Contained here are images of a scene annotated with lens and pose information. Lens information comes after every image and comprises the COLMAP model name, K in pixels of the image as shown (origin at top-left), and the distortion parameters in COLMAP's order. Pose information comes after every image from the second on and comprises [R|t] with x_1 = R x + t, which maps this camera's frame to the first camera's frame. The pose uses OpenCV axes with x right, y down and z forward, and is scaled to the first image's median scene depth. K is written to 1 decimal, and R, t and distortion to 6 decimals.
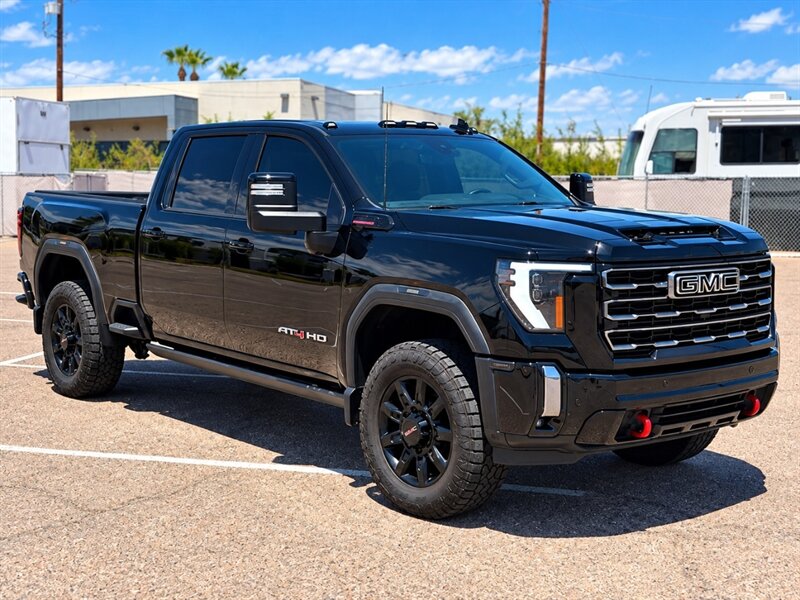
lens RADIAL K [[1119.6, 0, 392.0], [0, 1119.6, 305.8], [0, 0, 1]] dist [0.121222, 0.000000]
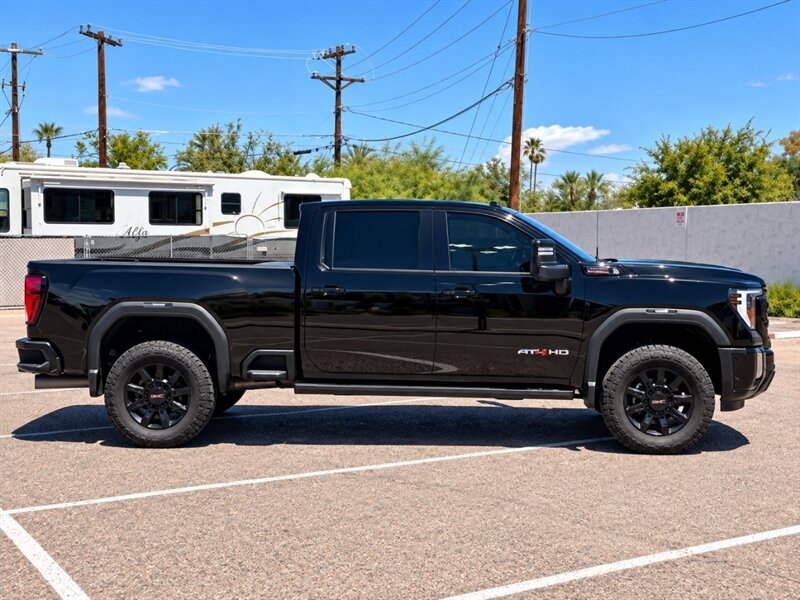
lens RADIAL K [[1119.6, 0, 421.7], [0, 1119.6, 302.3], [0, 0, 1]] dist [0.121222, 0.000000]
pose [[0.667320, -0.050943, 0.743026, -1.422540], [0.089161, 0.995947, -0.011794, -0.040252], [-0.739414, 0.074119, 0.669158, 0.178065]]
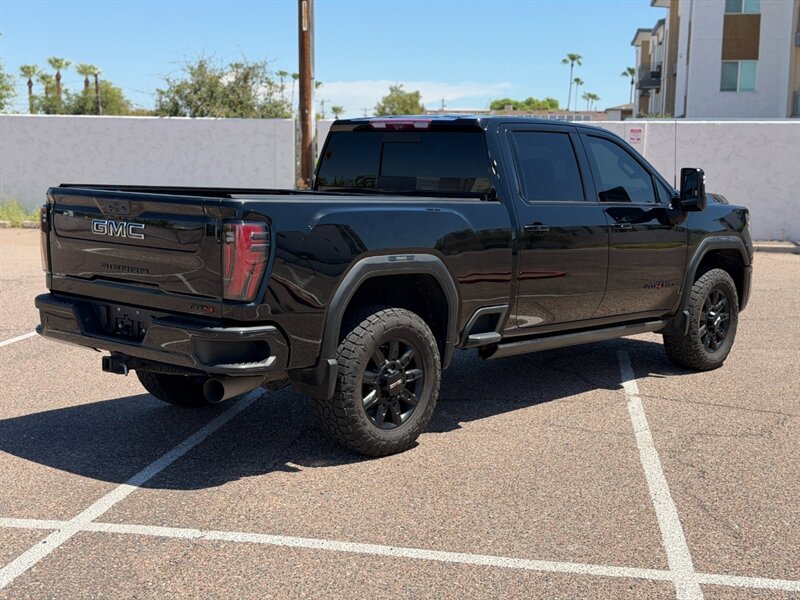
lens RADIAL K [[1119.6, 0, 395.8], [0, 1119.6, 301.9], [0, 0, 1]] dist [0.121222, 0.000000]
pose [[-0.150090, -0.135859, 0.979293, -1.608298], [0.091021, 0.984408, 0.150519, -0.222883], [-0.984473, 0.111728, -0.135384, 1.748888]]
